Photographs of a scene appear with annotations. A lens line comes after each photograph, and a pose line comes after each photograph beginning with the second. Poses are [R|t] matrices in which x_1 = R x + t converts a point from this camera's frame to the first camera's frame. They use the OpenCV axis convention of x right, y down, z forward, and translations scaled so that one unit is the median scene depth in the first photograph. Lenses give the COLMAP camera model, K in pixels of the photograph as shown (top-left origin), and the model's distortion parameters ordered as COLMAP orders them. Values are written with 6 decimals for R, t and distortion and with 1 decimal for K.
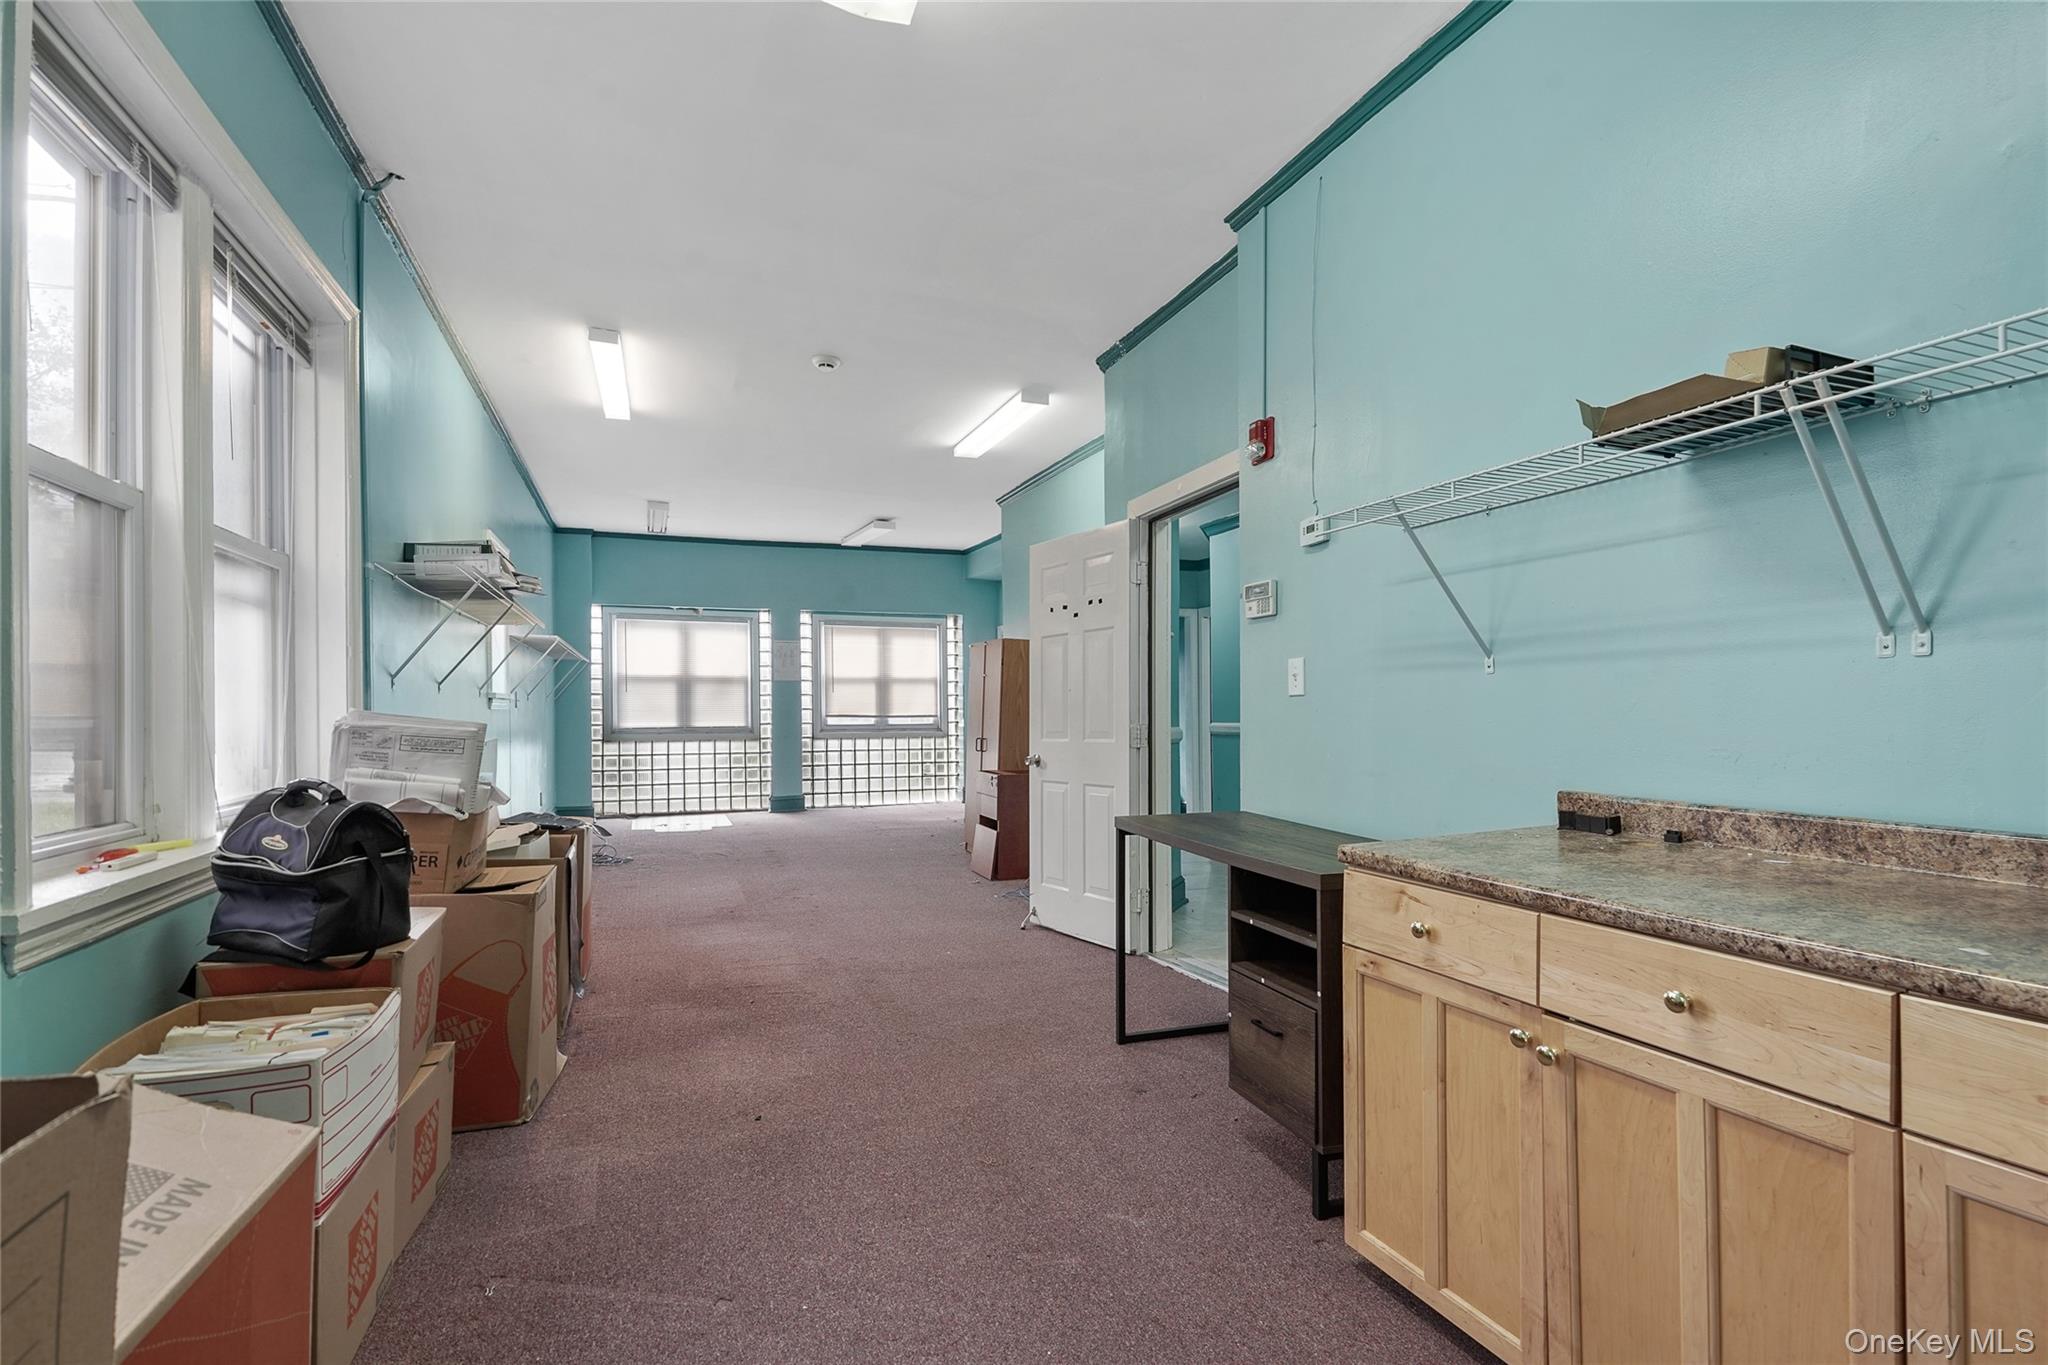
lens RADIAL K [[937.3, 0, 1027.4], [0, 937.3, 696.4], [0, 0, 1]] dist [0.013805, -0.000332]
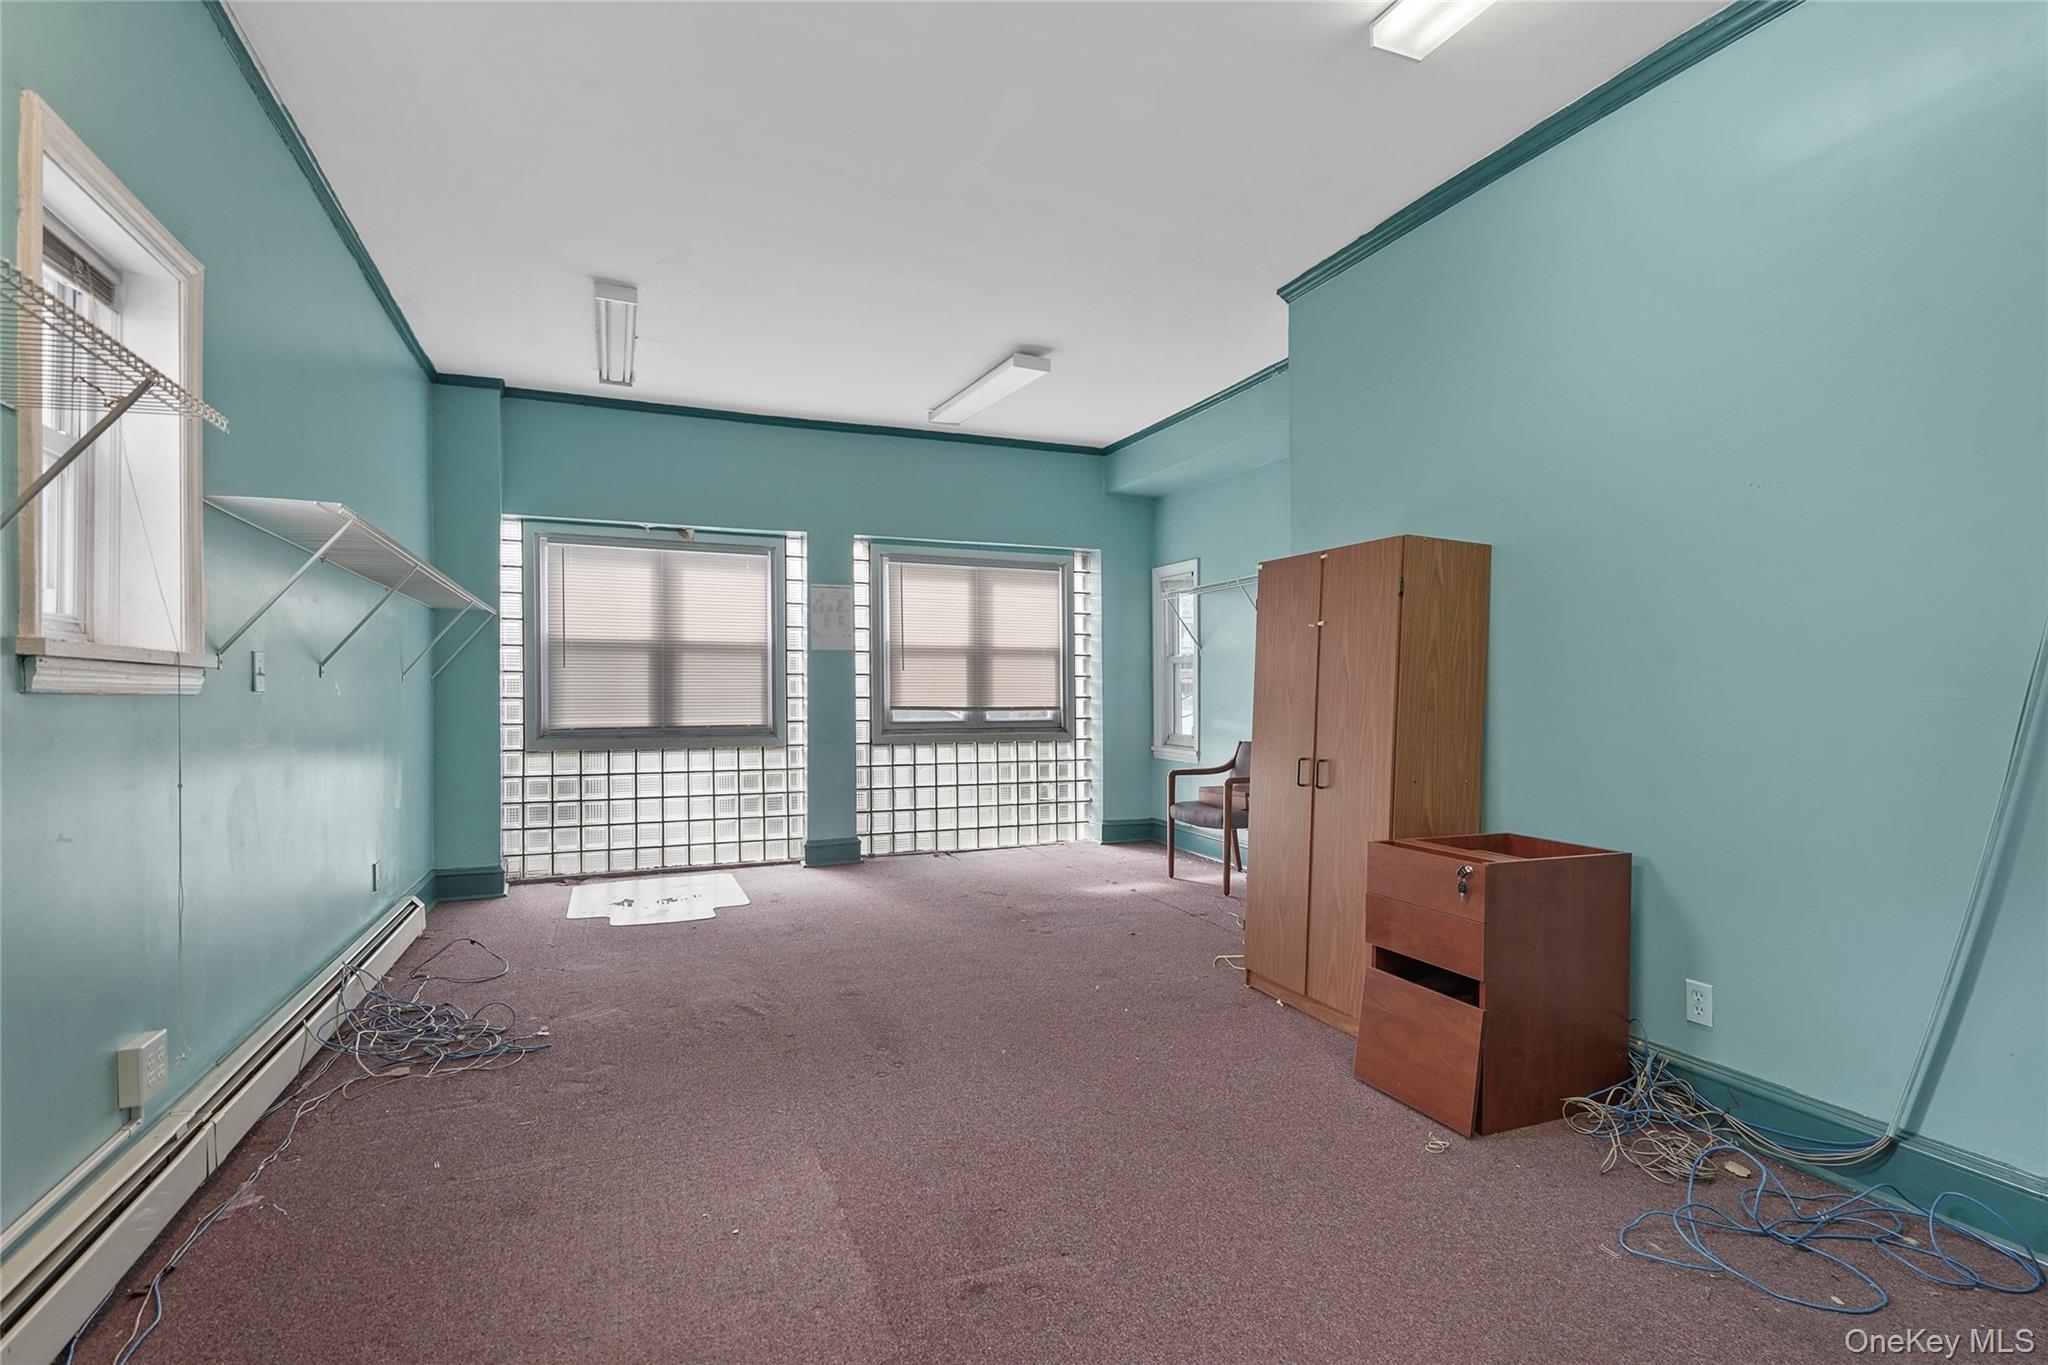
lens RADIAL K [[937.3, 0, 1018.8], [0, 937.3, 685.2], [0, 0, 1]] dist [0.013805, -0.000332]
pose [[0.999777, 0.000274, 0.021107, -0.146509], [-0.000217, 0.999996, -0.002666, 0.006996], [-0.021108, 0.002661, 0.999774, 0.384157]]
